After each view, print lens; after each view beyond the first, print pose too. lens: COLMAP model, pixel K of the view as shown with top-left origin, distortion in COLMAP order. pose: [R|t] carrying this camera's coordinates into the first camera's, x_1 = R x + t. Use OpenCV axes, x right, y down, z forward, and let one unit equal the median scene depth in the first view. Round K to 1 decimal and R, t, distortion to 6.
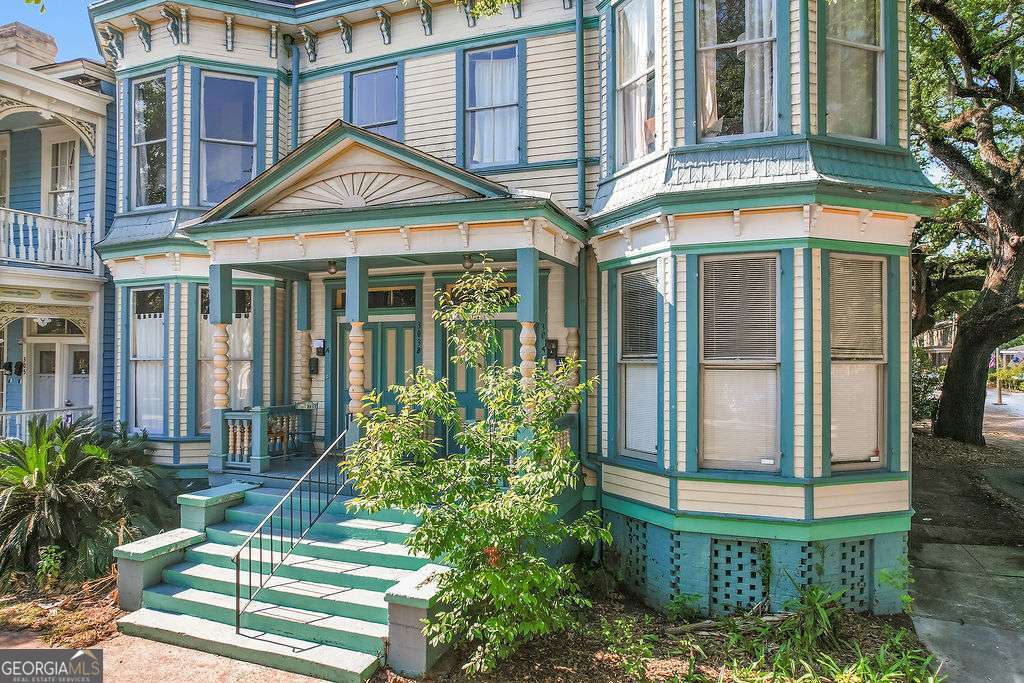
lens RADIAL K [[613.4, 0, 541.3], [0, 613.4, 346.0], [0, 0, 1]] dist [-0.060787, 0.039192]
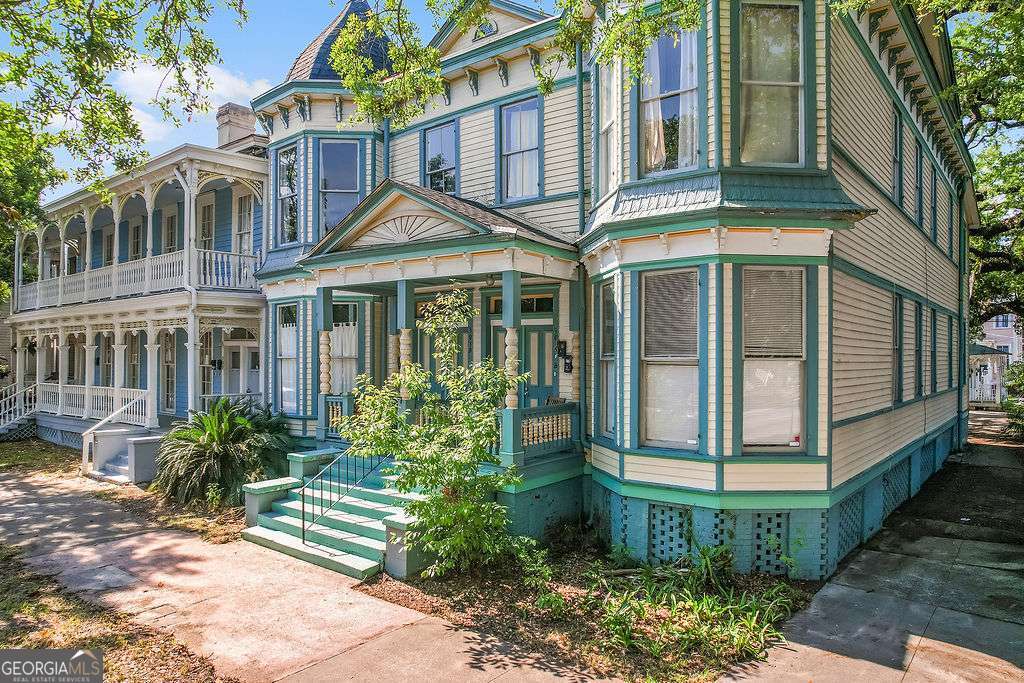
lens RADIAL K [[622.7, 0, 572.4], [0, 622.7, 353.8], [0, 0, 1]] dist [-0.045503, 0.000565]
pose [[0.966235, -0.000872, -0.257662, 0.396812], [0.003719, 0.999937, 0.010559, 0.002023], [0.257637, -0.011160, 0.966177, -0.211243]]
